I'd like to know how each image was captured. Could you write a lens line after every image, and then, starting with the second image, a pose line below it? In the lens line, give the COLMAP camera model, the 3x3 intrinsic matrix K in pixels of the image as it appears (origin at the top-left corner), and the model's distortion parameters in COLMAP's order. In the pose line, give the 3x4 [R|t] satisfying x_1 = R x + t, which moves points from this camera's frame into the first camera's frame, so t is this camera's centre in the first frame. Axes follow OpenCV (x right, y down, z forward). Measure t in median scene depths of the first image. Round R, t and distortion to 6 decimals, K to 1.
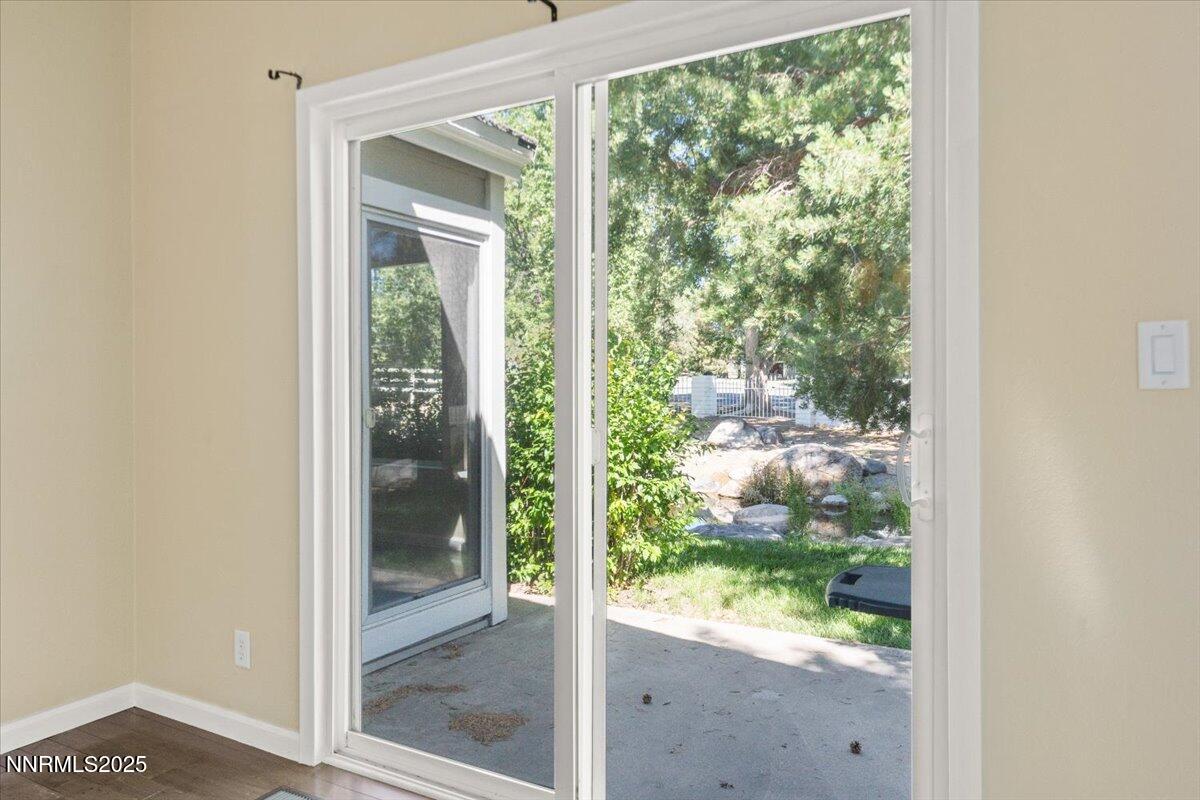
lens RADIAL K [[816.8, 0, 618.9], [0, 816.8, 395.6], [0, 0, 1]] dist [-0.000778, -0.000295]
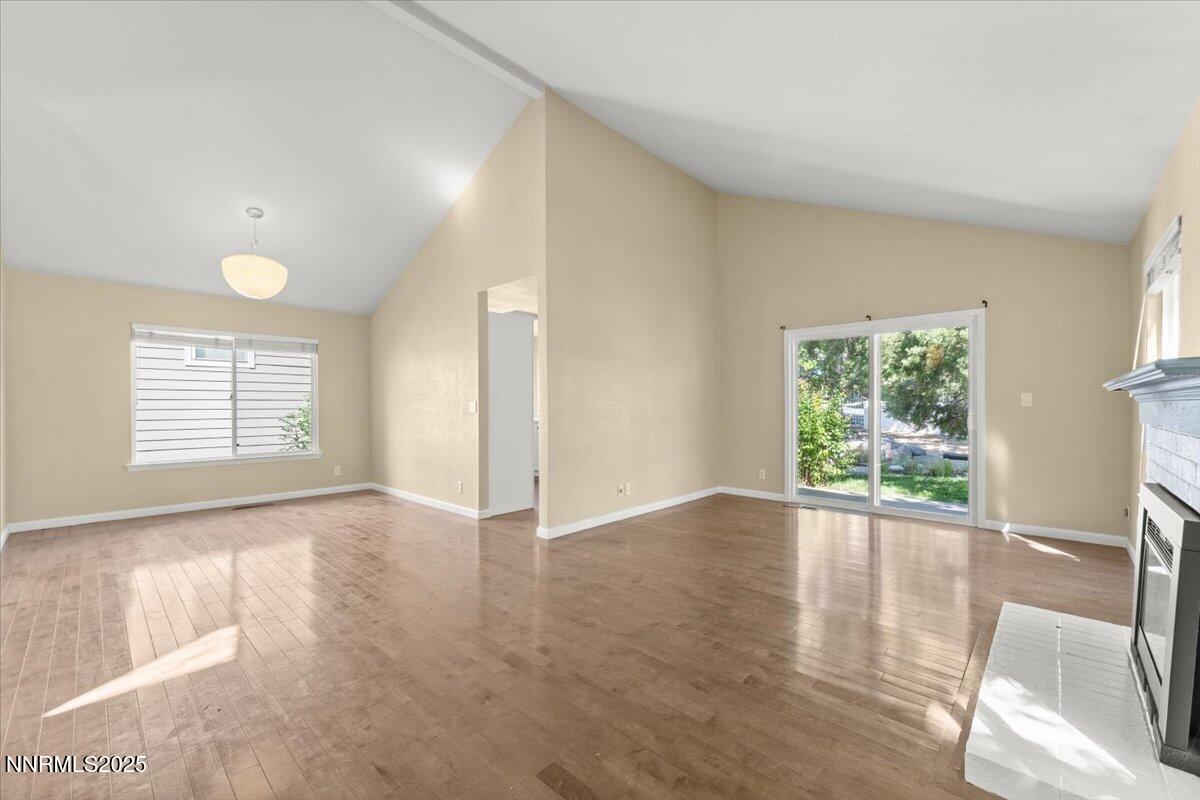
lens RADIAL K [[488.8, 0, 606.1], [0, 488.8, 405.6], [0, 0, 1]] dist [0.001129, 0.000107]
pose [[0.970058, 0.001864, -0.242866, -0.288398], [-0.005410, 0.999888, -0.013936, 0.011284], [0.242813, 0.014833, 0.969960, -0.659667]]
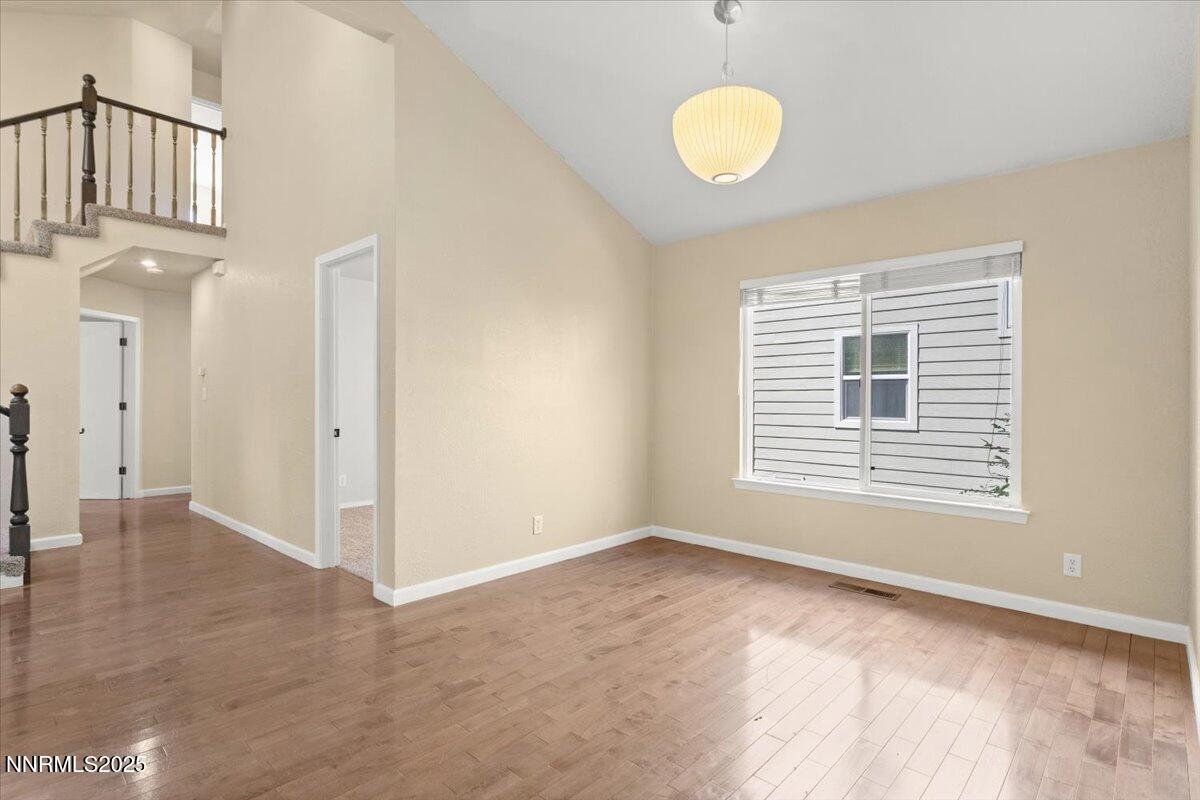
lens RADIAL K [[593.4, 0, 608.7], [0, 593.4, 398.7], [0, 0, 1]] dist [-0.001451, -0.000555]
pose [[-0.230160, 0.003530, -0.973146, -0.559111], [-0.018298, 0.999801, 0.007955, 0.002886], [0.972981, 0.019638, -0.230050, 0.025312]]
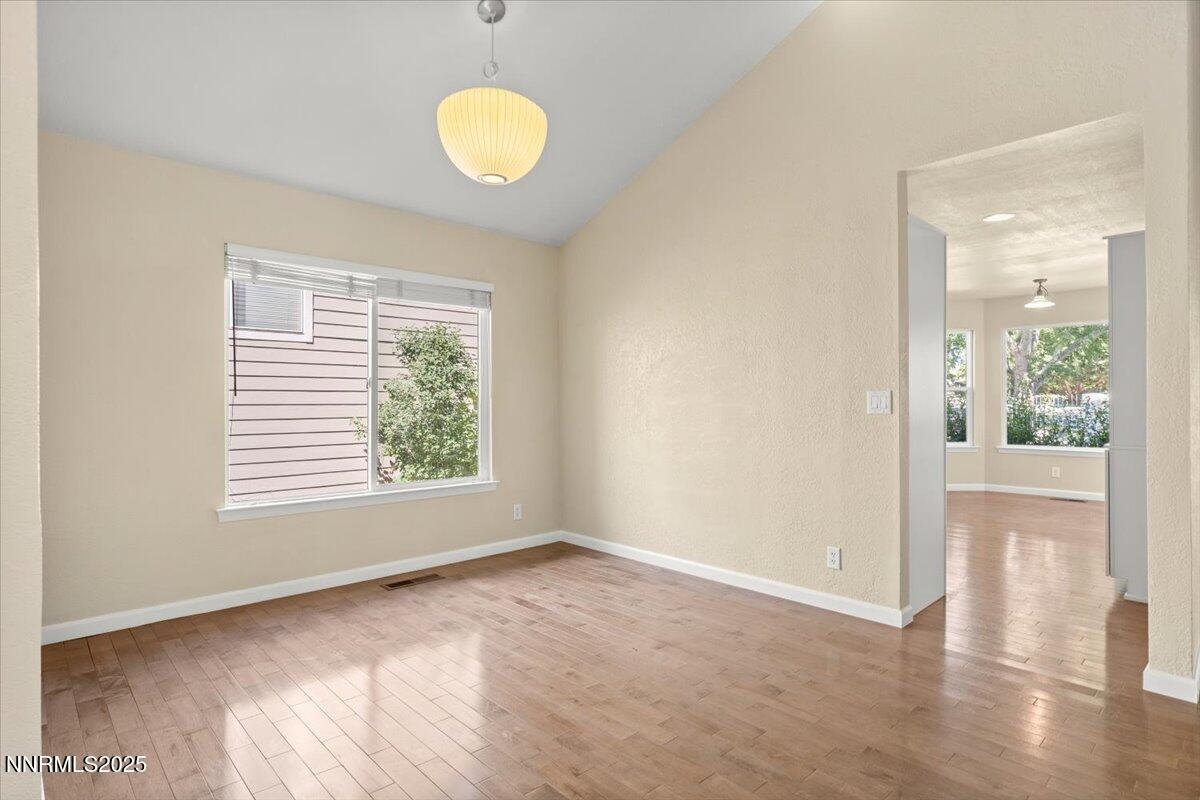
lens RADIAL K [[621.0, 0, 613.8], [0, 621.0, 400.0], [0, 0, 1]] dist [-0.000023, 0.000226]
pose [[0.957516, 0.003227, -0.288361, -0.822900], [-0.007770, 0.999863, -0.014612, 0.011088], [0.288274, 0.016232, 0.957410, -0.467483]]
